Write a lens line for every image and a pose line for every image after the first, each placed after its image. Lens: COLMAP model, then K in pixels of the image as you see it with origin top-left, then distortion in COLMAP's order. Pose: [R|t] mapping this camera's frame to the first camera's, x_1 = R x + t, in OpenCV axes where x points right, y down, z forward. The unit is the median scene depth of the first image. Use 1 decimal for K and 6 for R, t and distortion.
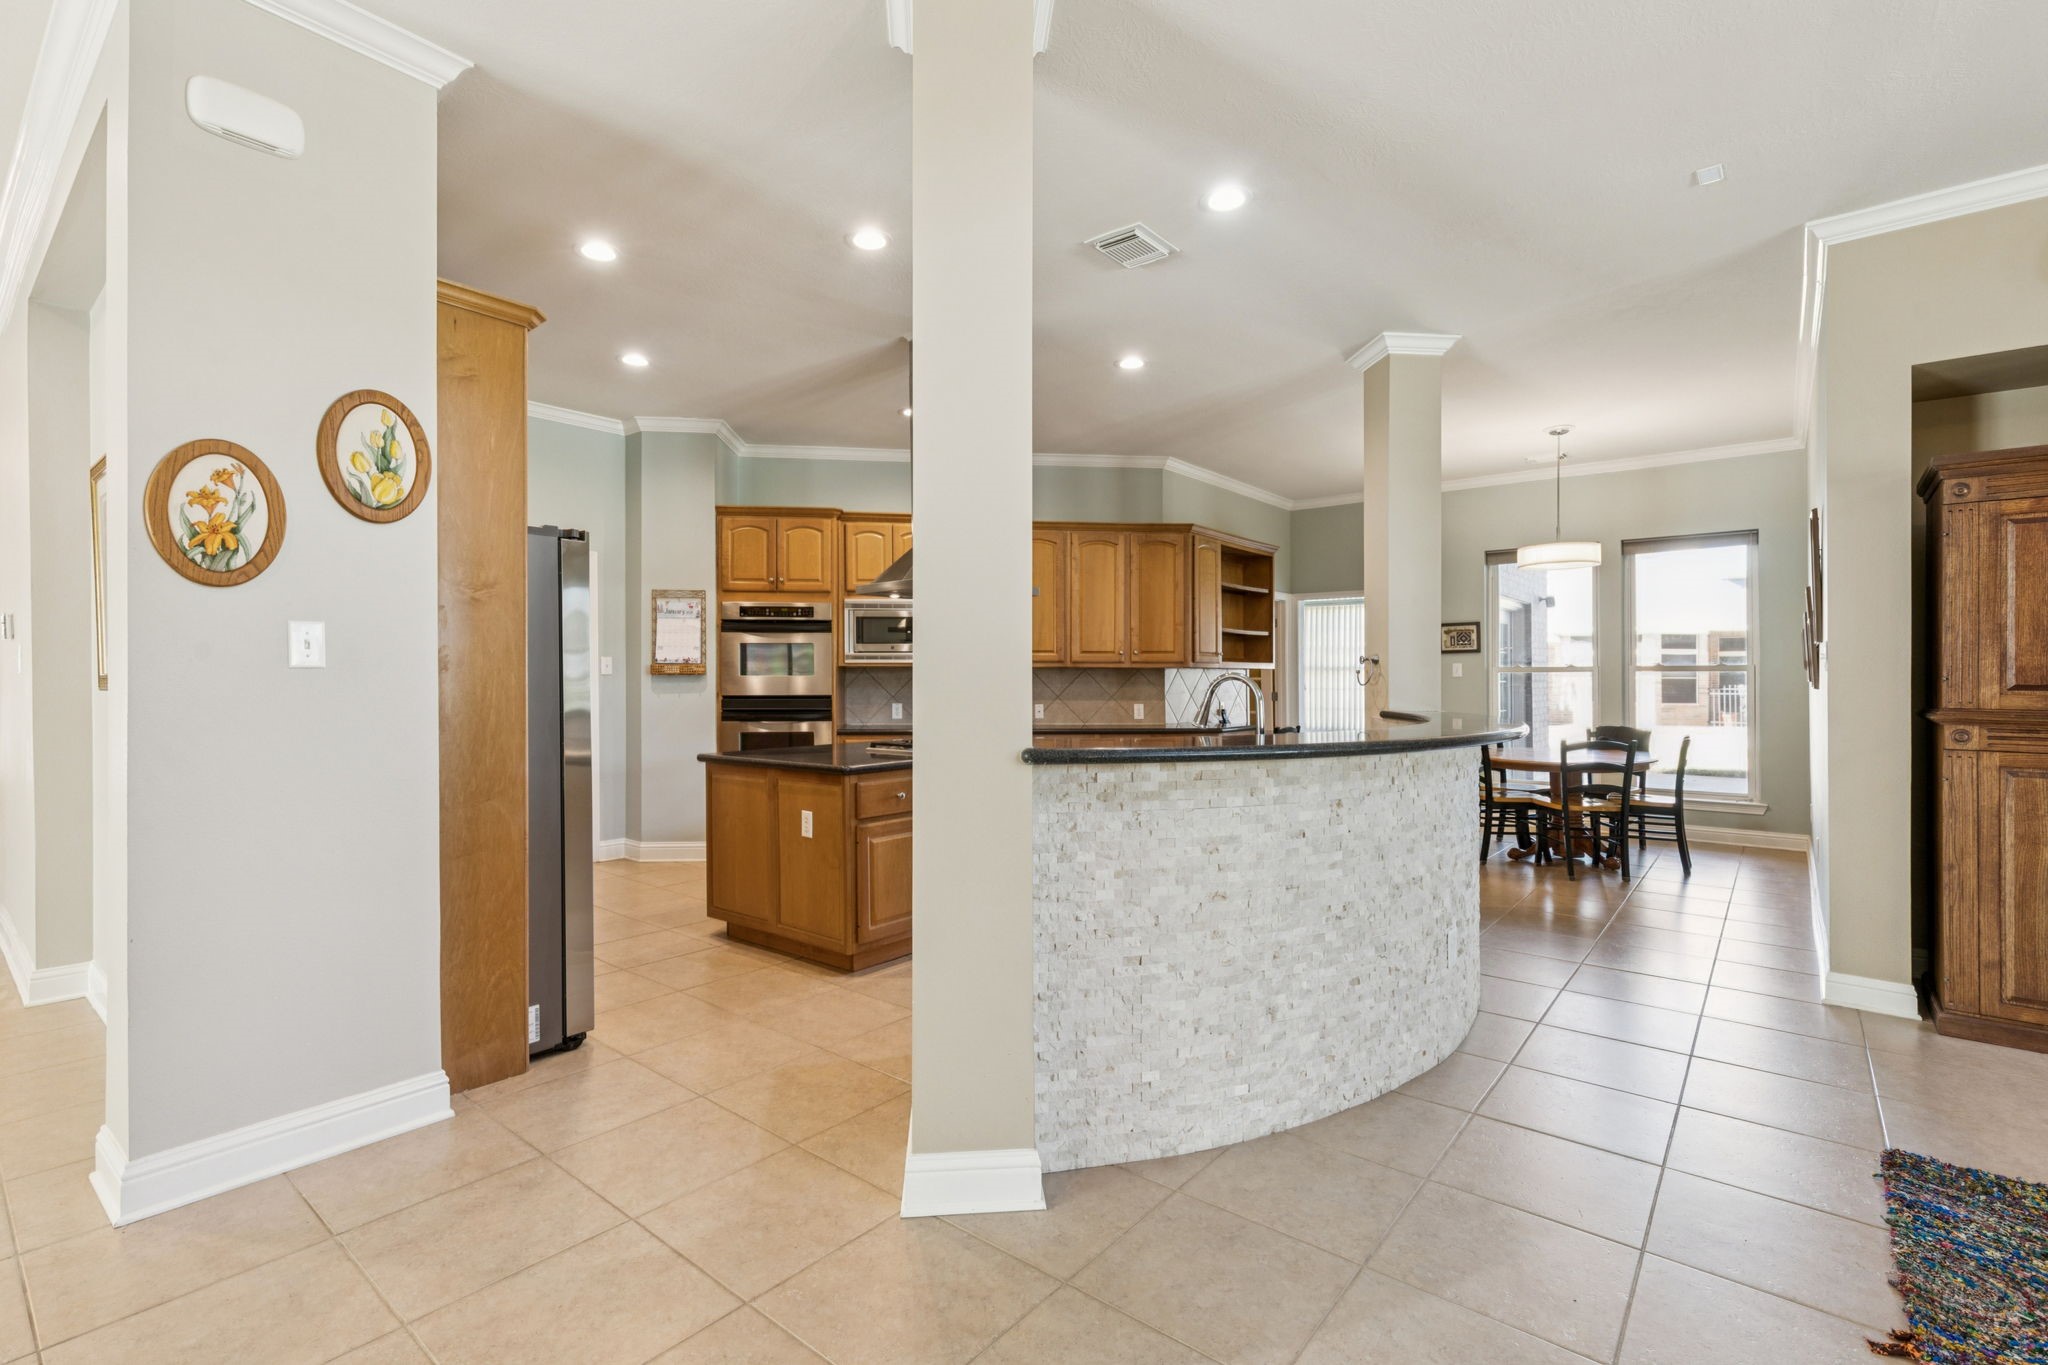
lens RADIAL K [[943.2, 0, 1035.9], [0, 943.2, 673.5], [0, 0, 1]] dist [0.012188, -0.001255]
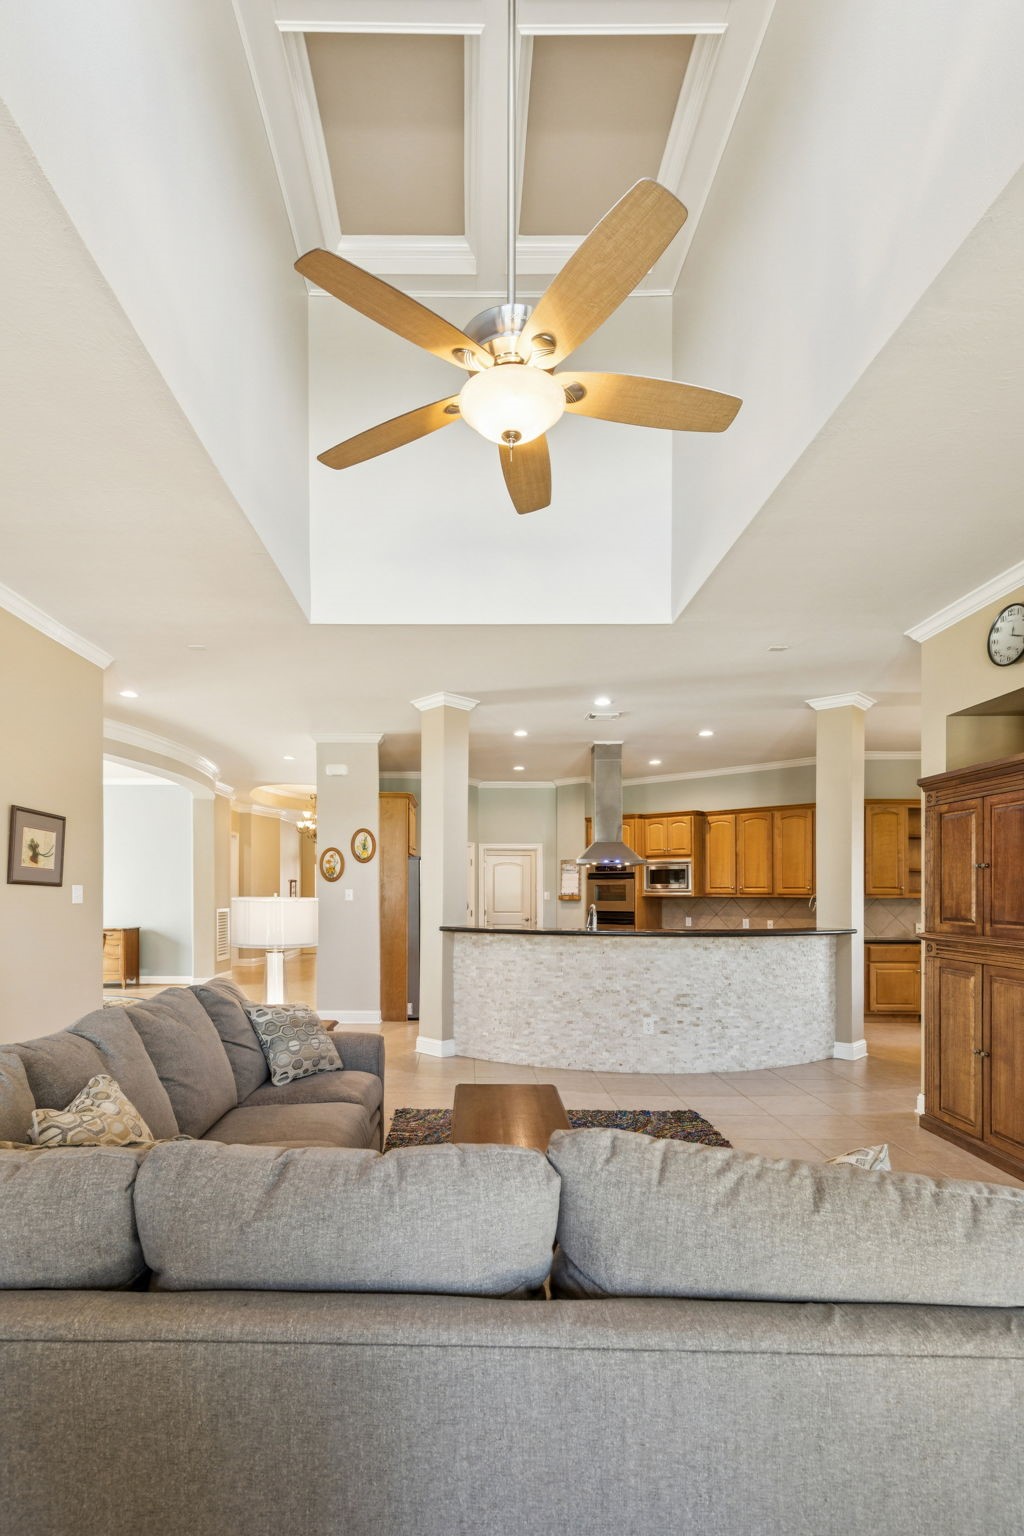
lens RADIAL K [[762.9, 0, 447.5], [0, 762.9, 890.7], [0, 0, 1]] dist [0.055702, 0.000105]
pose [[0.619332, -0.001148, -0.785129, 0.775990], [-0.000279, 0.999999, -0.001682, -0.017003], [0.785129, 0.001261, 0.619330, -0.256056]]
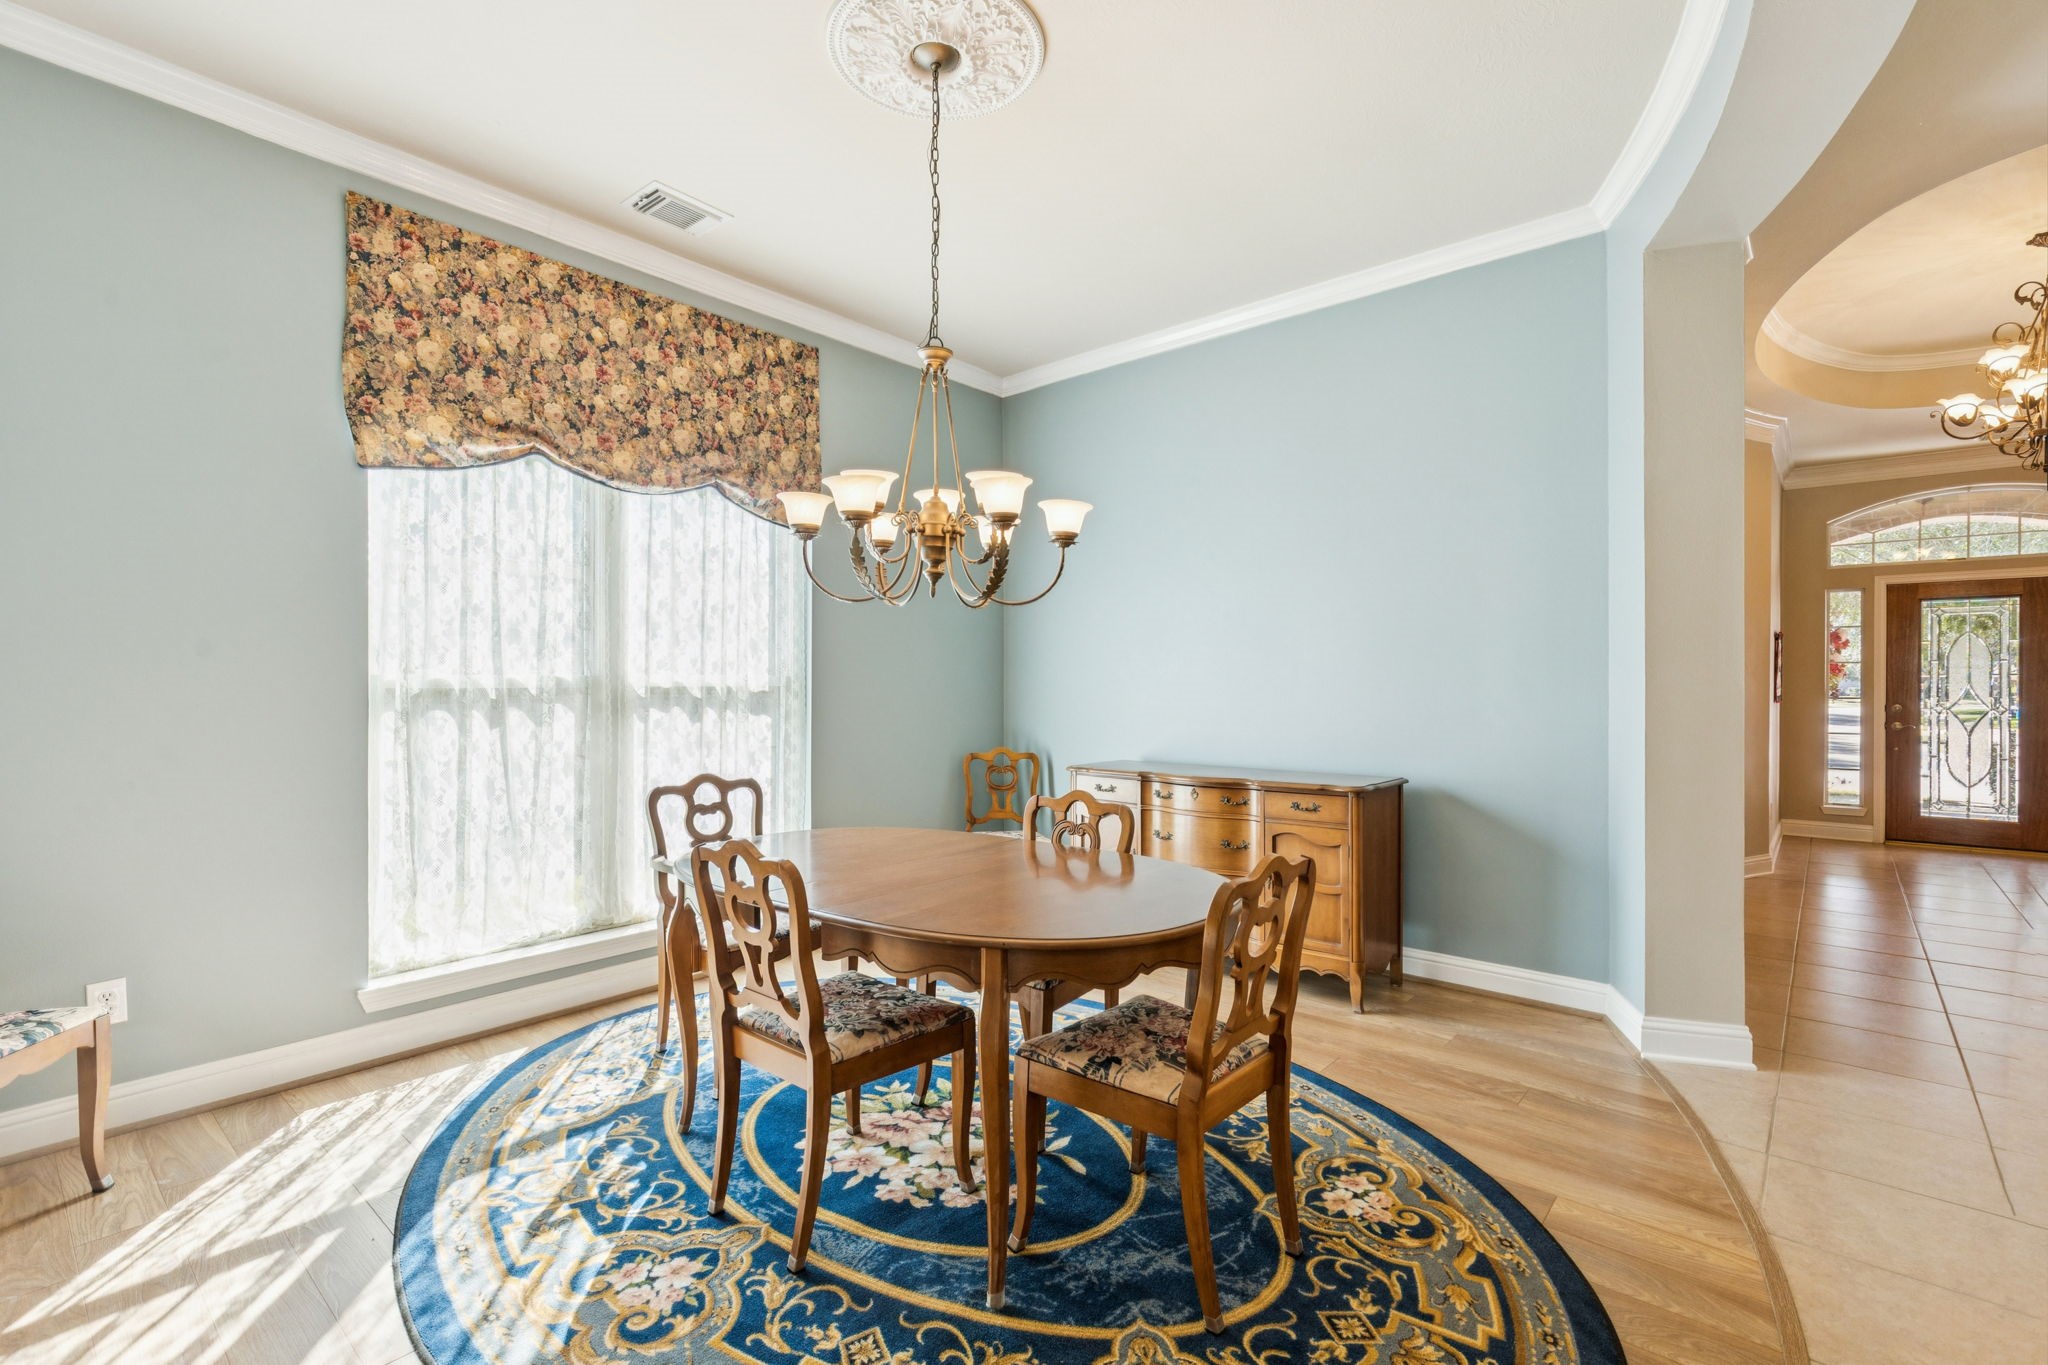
lens RADIAL K [[943.2, 0, 1020.0], [0, 943.2, 683.4], [0, 0, 1]] dist [0.012188, -0.001255]
pose [[-0.026316, 0.004621, -0.999643, -0.384110], [0.001371, 0.999989, 0.004586, -0.001141], [0.999653, -0.001250, -0.026322, 0.038723]]
